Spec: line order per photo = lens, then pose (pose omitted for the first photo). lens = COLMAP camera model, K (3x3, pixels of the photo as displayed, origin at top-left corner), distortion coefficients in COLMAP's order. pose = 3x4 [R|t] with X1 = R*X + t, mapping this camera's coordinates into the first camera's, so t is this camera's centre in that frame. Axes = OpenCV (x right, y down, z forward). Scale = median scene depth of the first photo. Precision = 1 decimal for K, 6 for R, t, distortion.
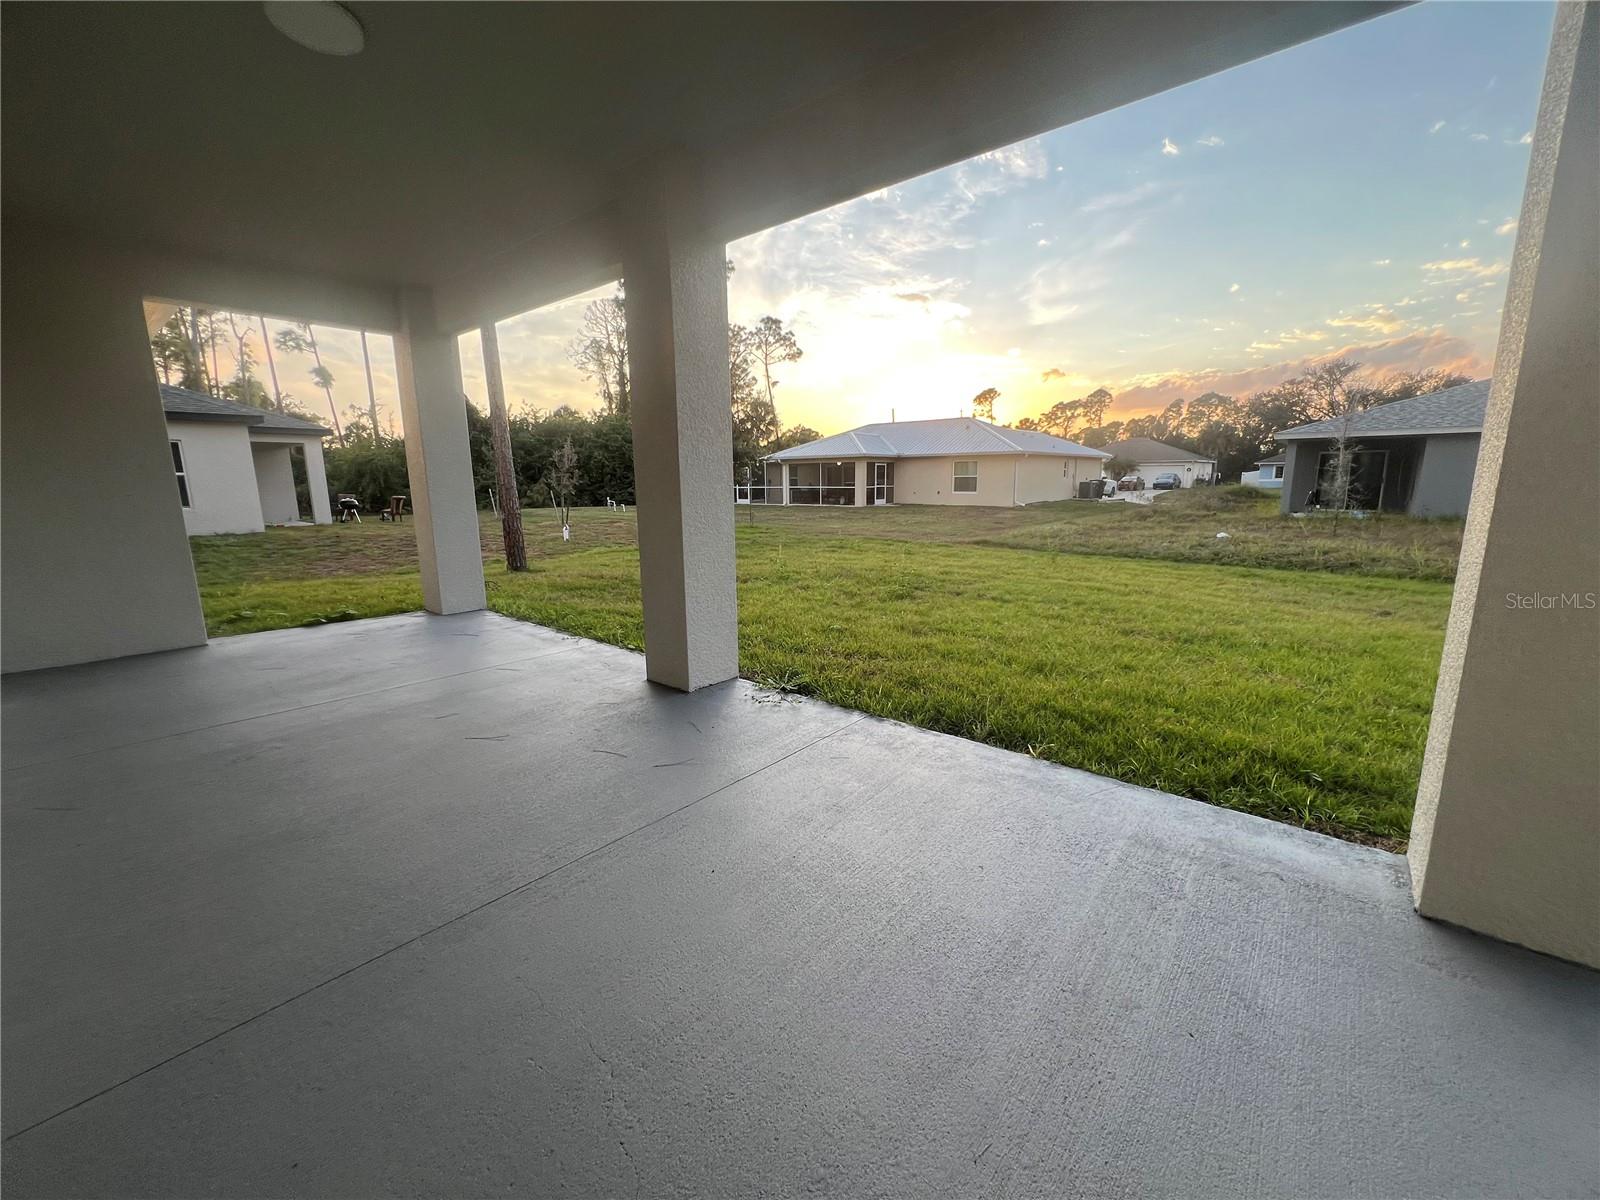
lens RADIAL K [[639.8, 0, 805.7], [0, 639.8, 602.5], [0, 0, 1]] dist [-0.003334, 0.001053]
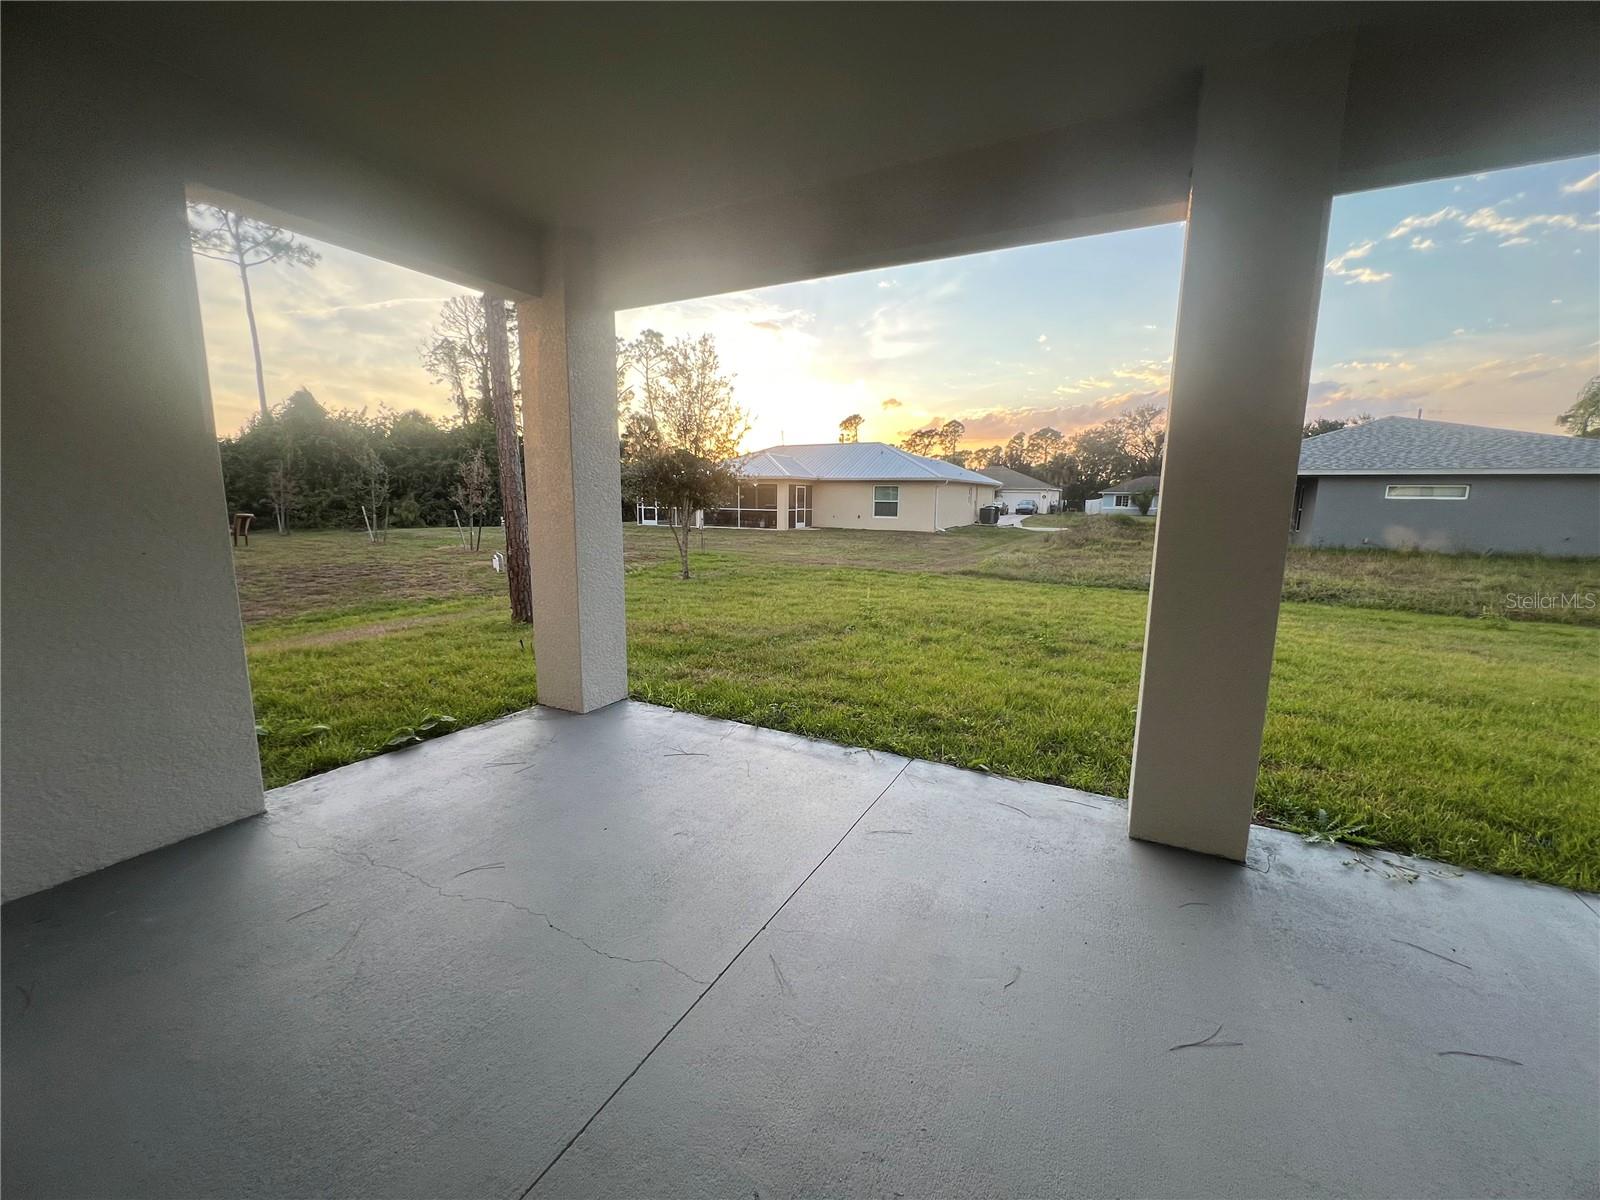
lens RADIAL K [[639.8, 0, 806.0], [0, 639.8, 592.9], [0, 0, 1]] dist [-0.003334, 0.001053]
pose [[0.975195, -0.011838, 0.221029, -0.092506], [0.021203, 0.998973, -0.040046, -0.014767], [-0.220328, 0.043739, 0.974445, 0.052506]]
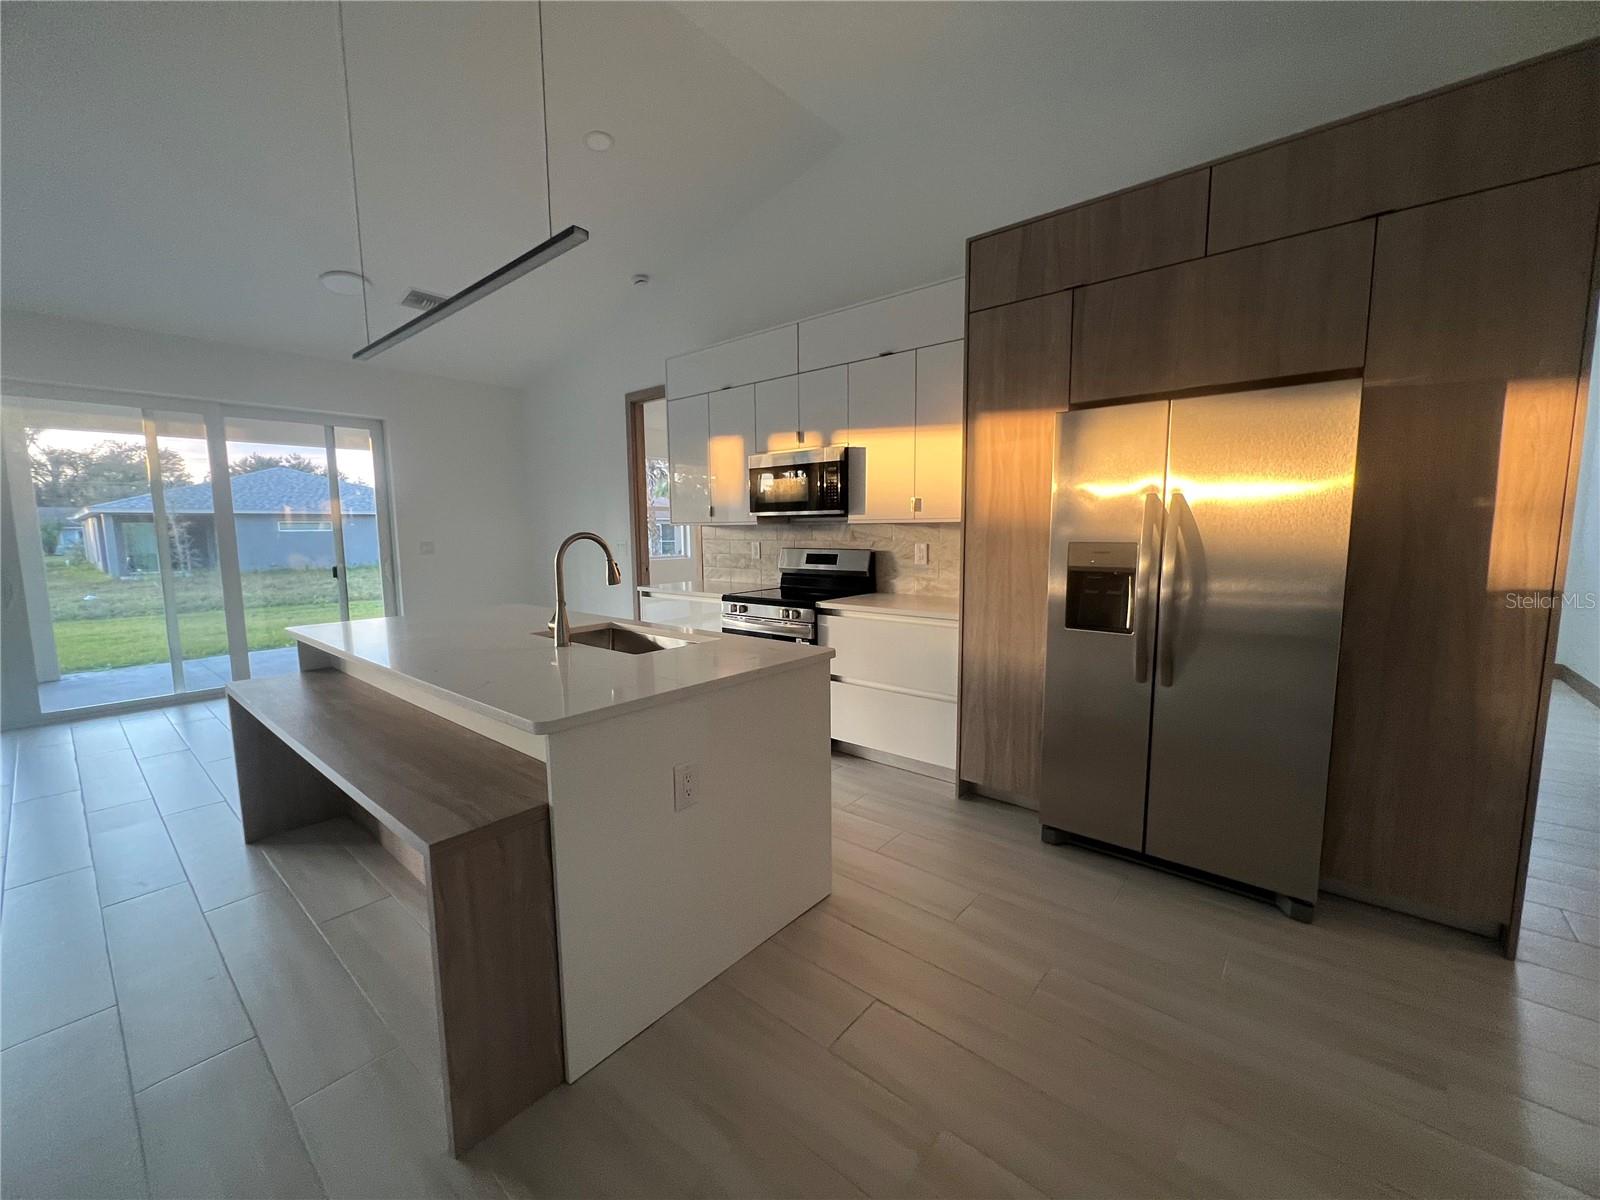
lens RADIAL K [[639.8, 0, 804.7], [0, 639.8, 596.9], [0, 0, 1]] dist [-0.003334, 0.001053]
pose [[0.003823, -0.099278, 0.995052, -0.220738], [0.203633, 0.974287, 0.096424, 0.019296], [-0.979040, 0.202257, 0.023941, -0.123151]]
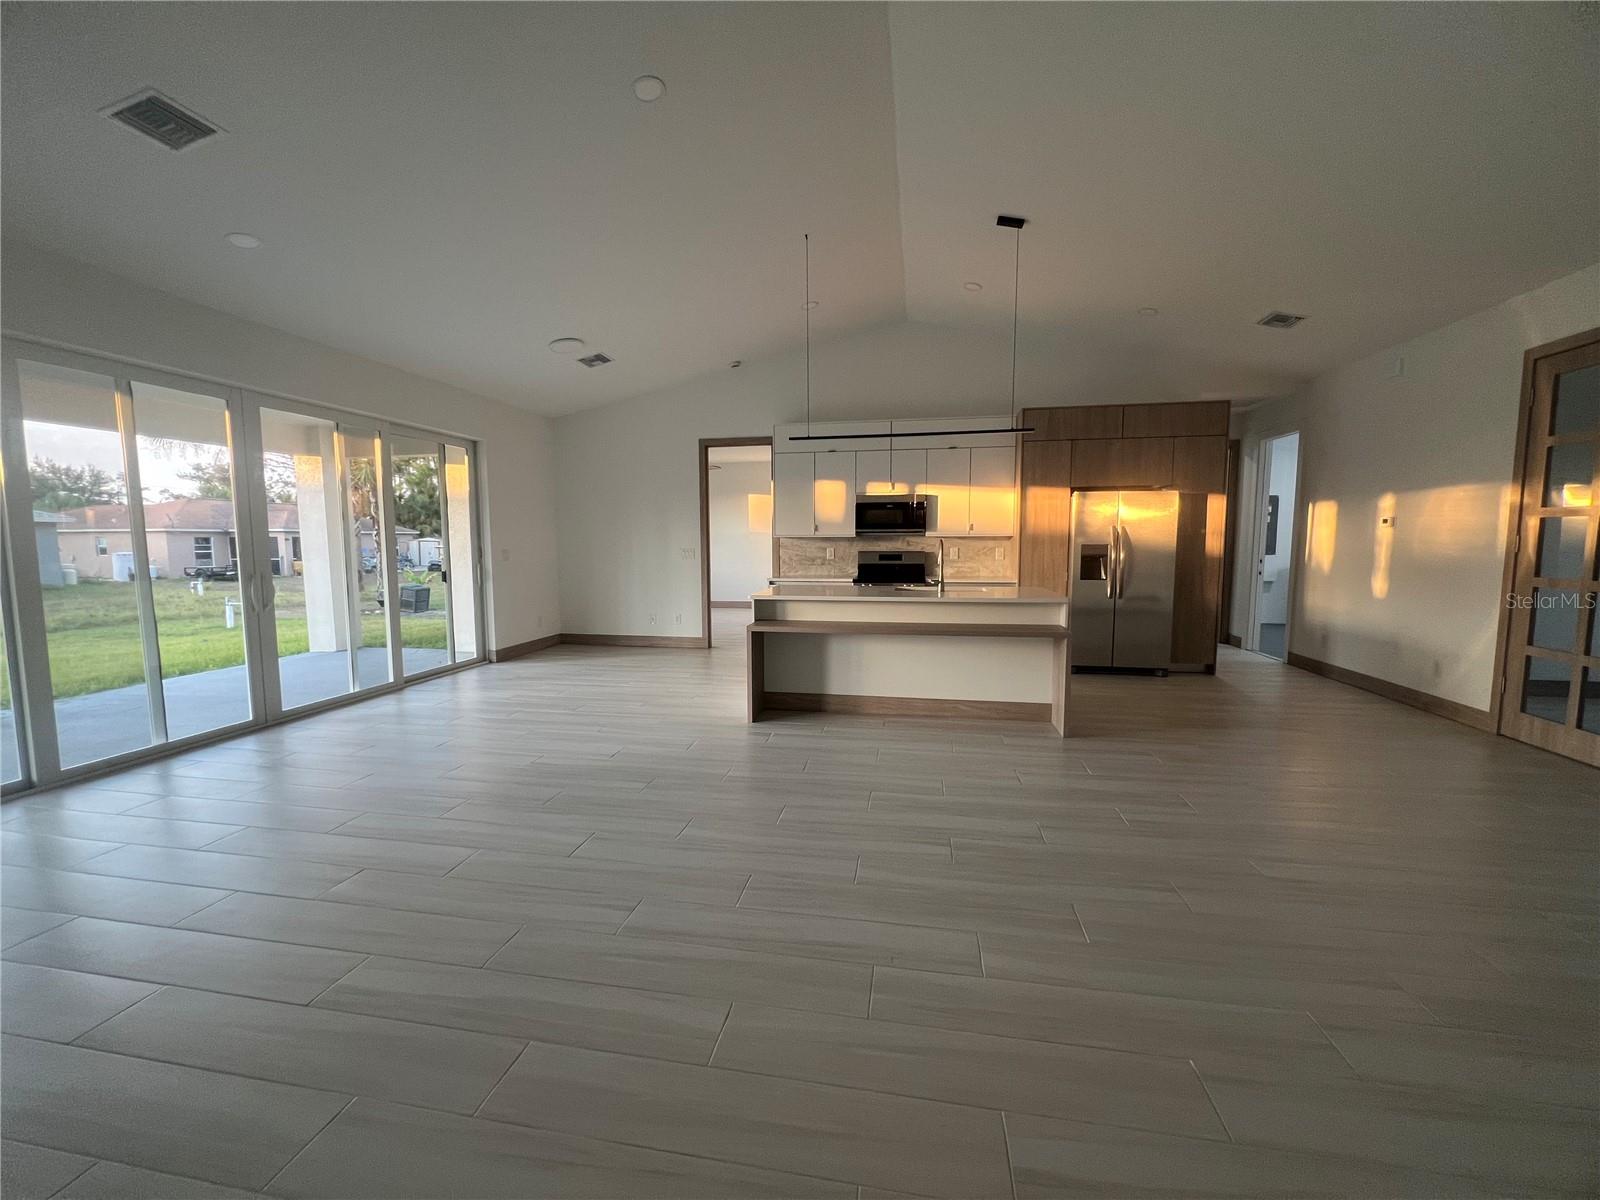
lens RADIAL K [[639.8, 0, 806.0], [0, 639.8, 596.8], [0, 0, 1]] dist [-0.003334, 0.001053]
pose [[-0.494484, -0.064714, 0.866774, -0.267921], [0.177713, 0.968631, 0.173702, -0.005709], [-0.850825, 0.239930, -0.467472, 0.008612]]
